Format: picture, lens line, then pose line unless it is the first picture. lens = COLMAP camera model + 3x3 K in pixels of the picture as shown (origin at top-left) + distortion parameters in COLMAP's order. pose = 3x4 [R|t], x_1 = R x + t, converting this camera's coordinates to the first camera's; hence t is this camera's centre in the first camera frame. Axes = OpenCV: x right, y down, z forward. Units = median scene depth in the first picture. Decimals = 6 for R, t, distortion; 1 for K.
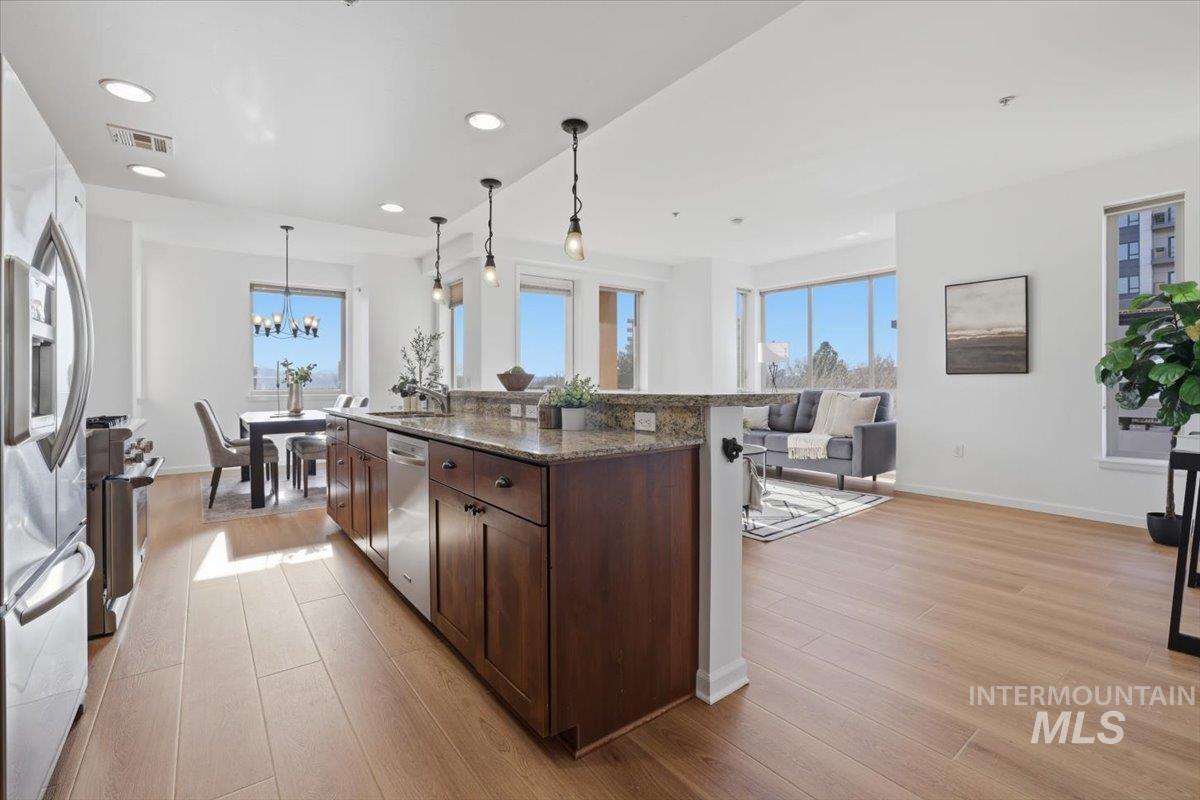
lens RADIAL K [[524.4, 0, 589.4], [0, 524.4, 380.6], [0, 0, 1]] dist [-0.028434, 0.006301]
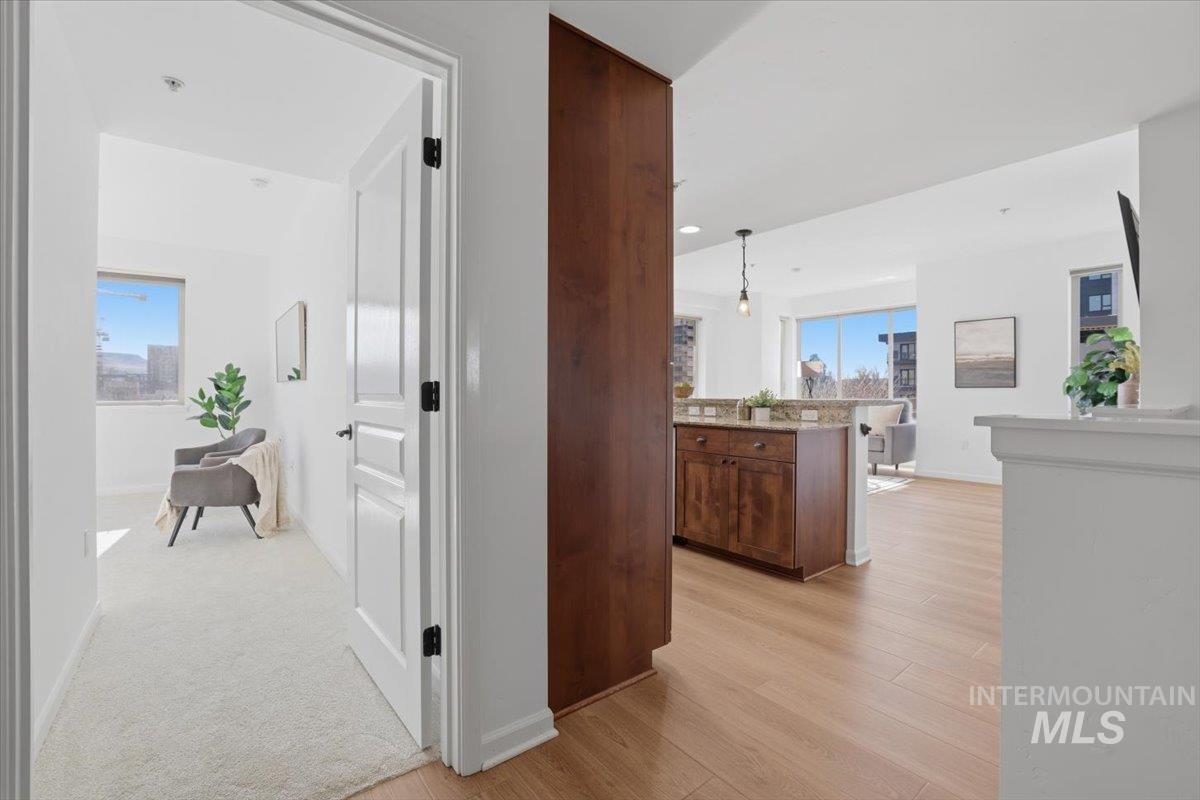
lens RADIAL K [[524.4, 0, 578.3], [0, 524.4, 386.5], [0, 0, 1]] dist [-0.028434, 0.006301]
pose [[0.999902, 0.005267, 0.012952, -0.418923], [-0.005180, 0.999964, -0.006751, -0.001584], [-0.012987, 0.006683, 0.999893, -0.452011]]
